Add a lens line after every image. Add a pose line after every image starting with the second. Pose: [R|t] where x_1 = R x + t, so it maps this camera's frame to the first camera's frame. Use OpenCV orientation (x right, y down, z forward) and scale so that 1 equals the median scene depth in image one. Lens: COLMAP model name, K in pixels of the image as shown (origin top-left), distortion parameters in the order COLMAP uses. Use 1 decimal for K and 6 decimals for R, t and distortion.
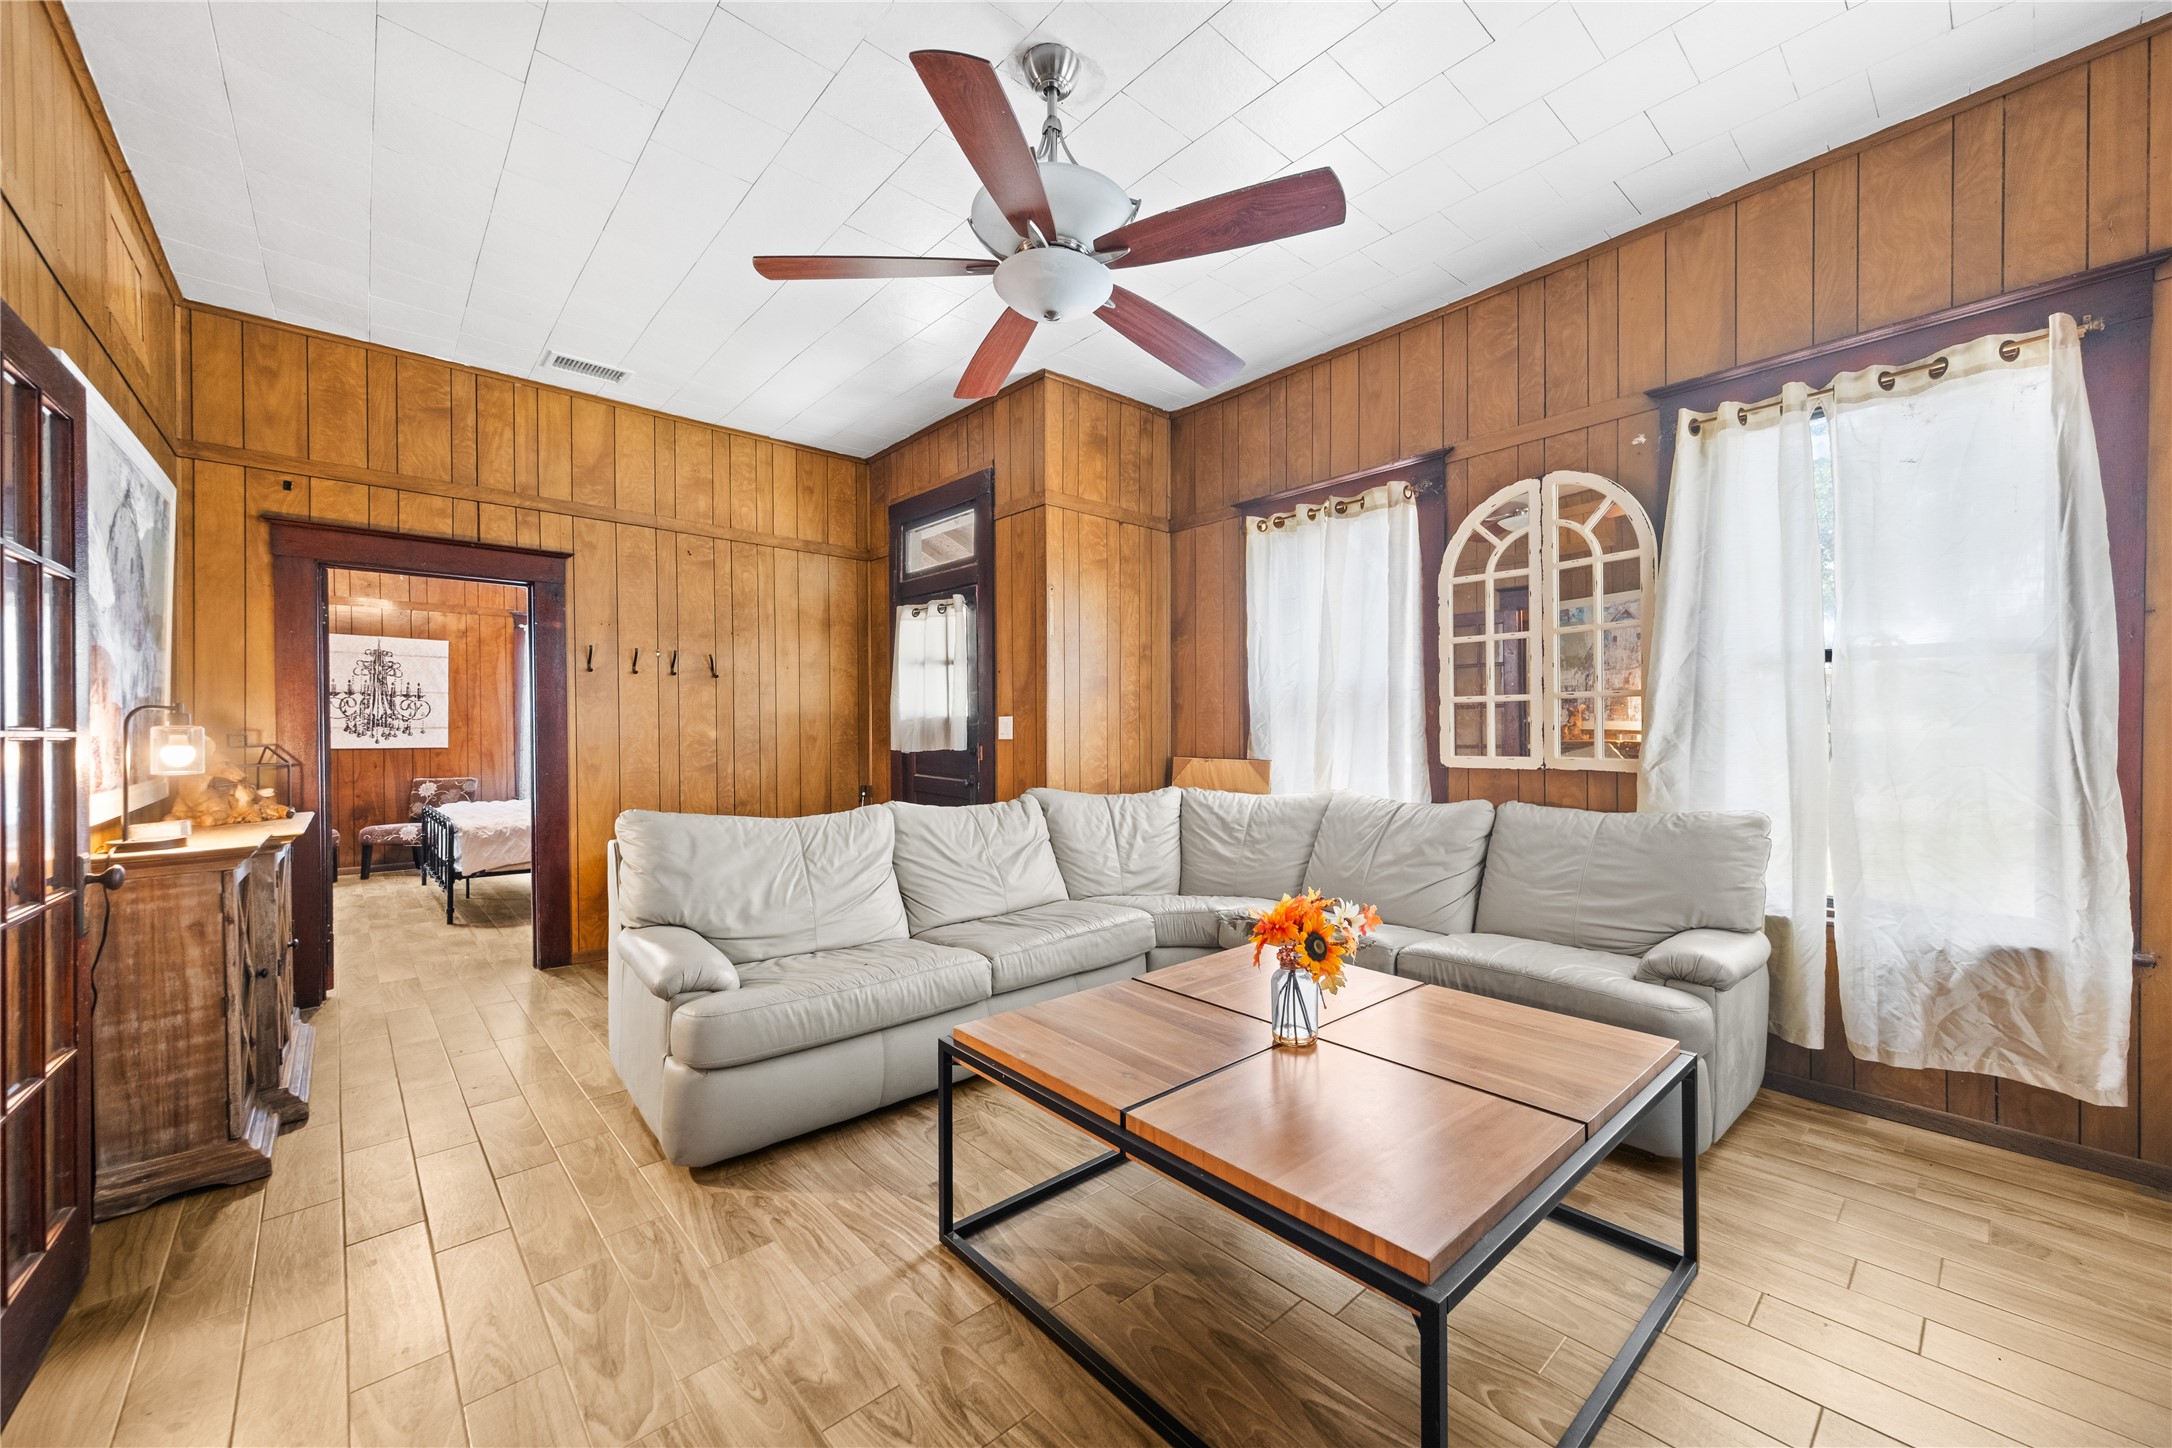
lens RADIAL K [[828.0, 0, 1090.5], [0, 828.0, 734.6], [0, 0, 1]] dist [0.000201, -0.000237]
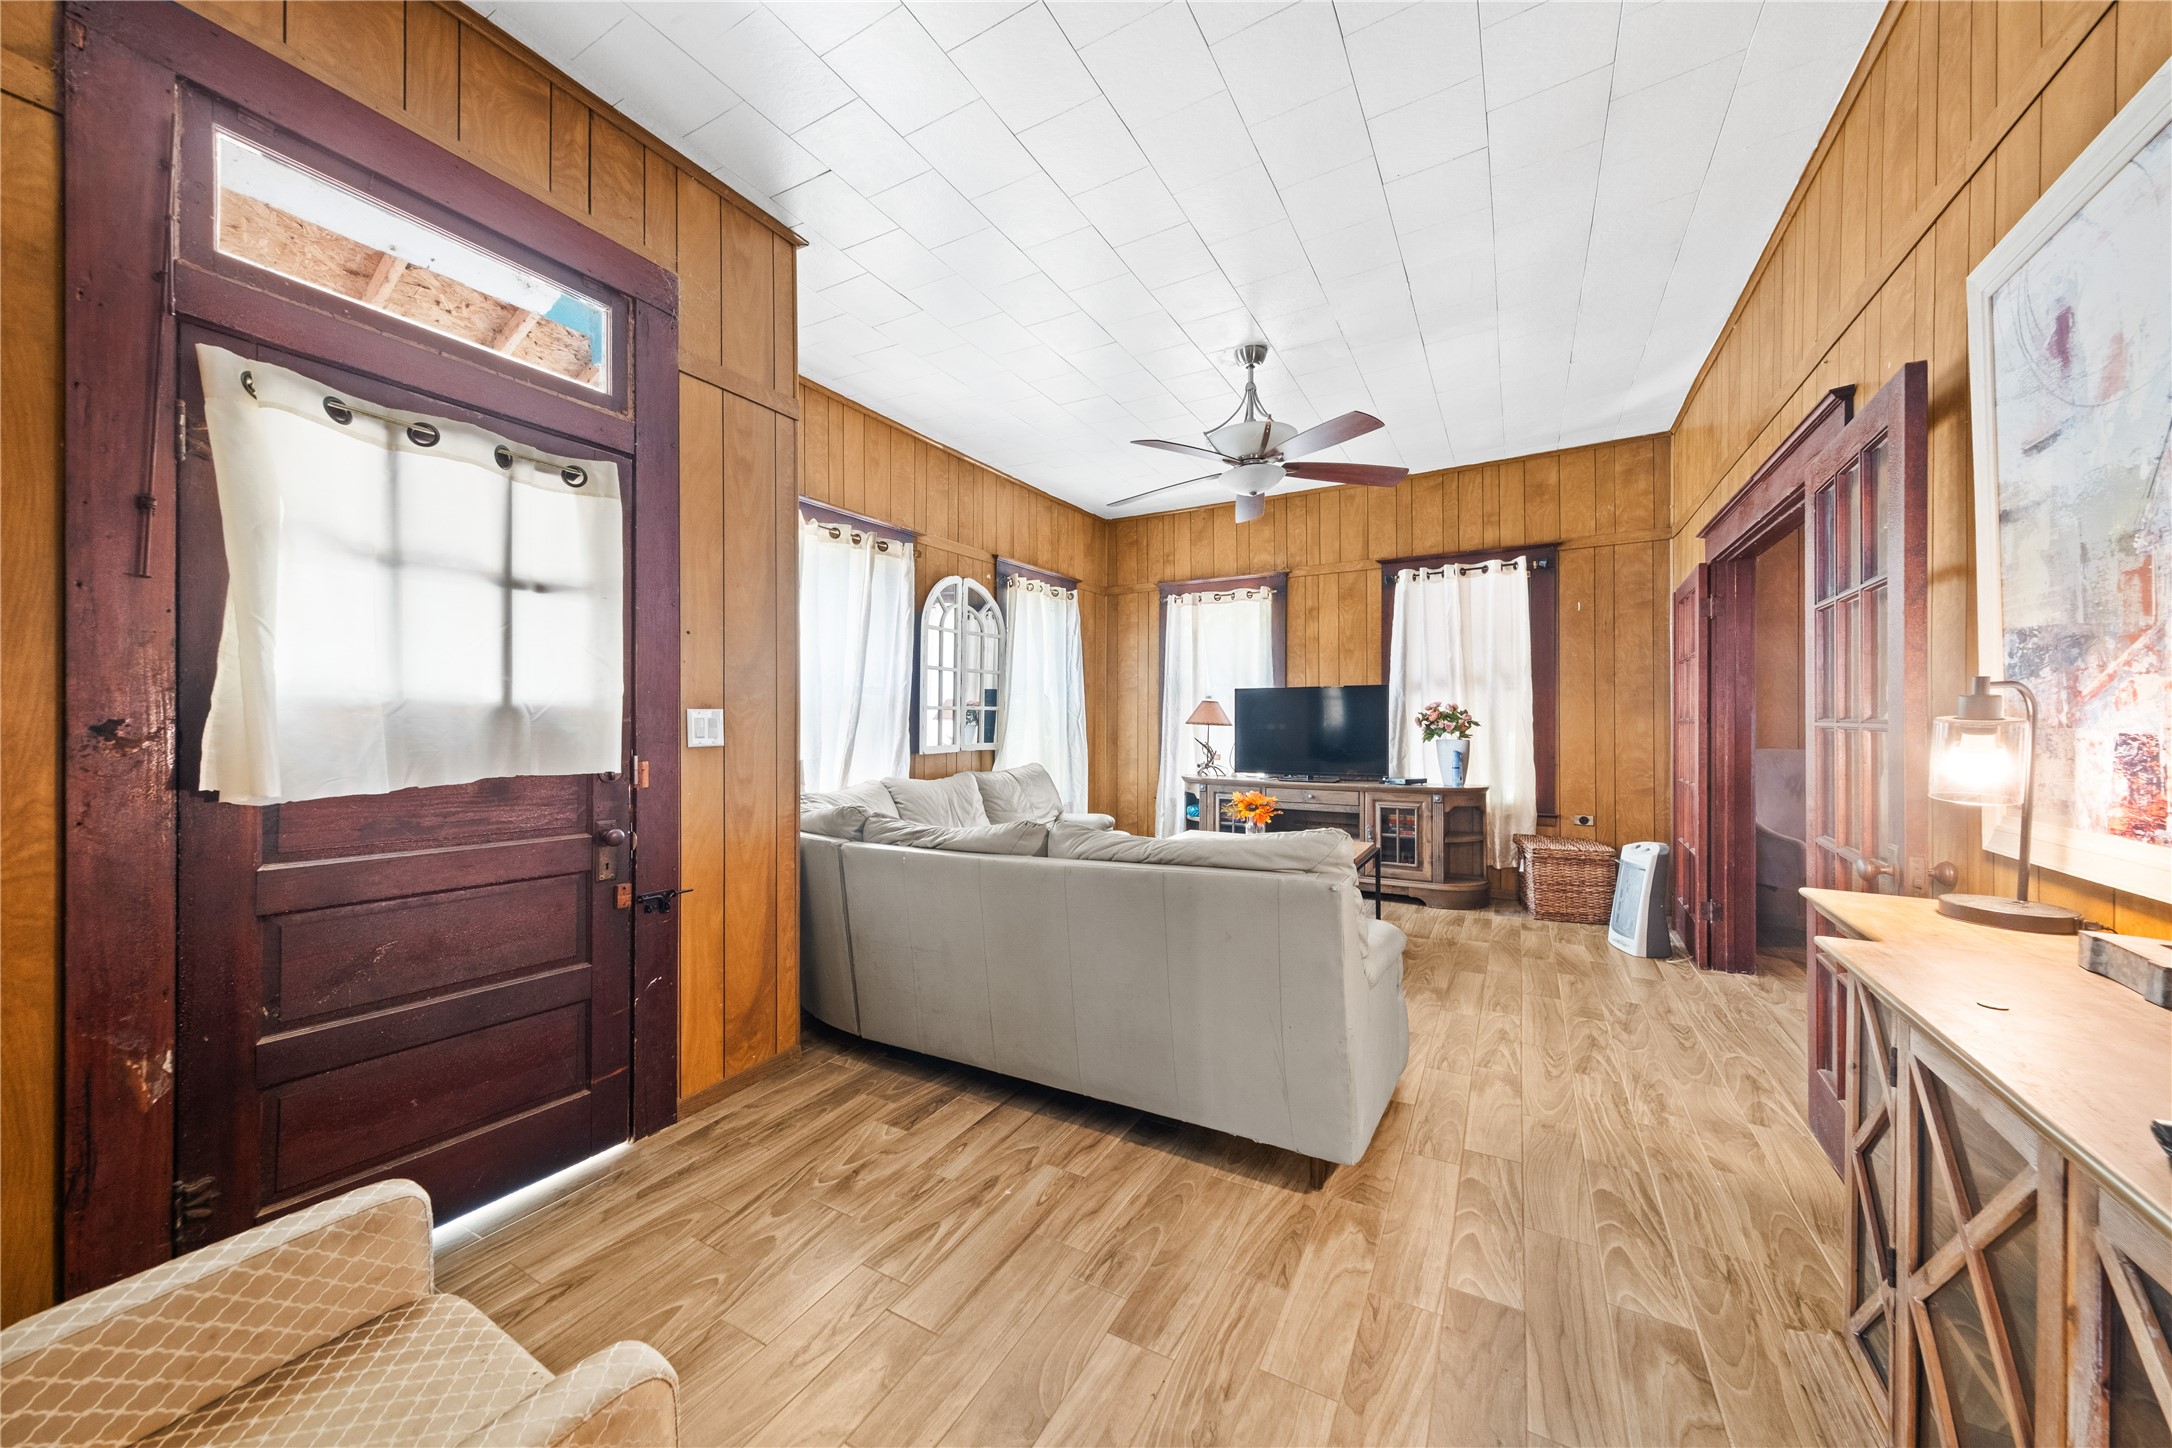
lens RADIAL K [[763.9, 0, 1102.2], [0, 763.9, 729.2], [0, 0, 1]] dist [-0.000188, -0.000019]
pose [[-0.323360, 0.001387, 0.946275, -0.736957], [0.012248, 0.999921, 0.002719, -0.004979], [-0.946197, 0.012469, -0.323352, 0.911234]]
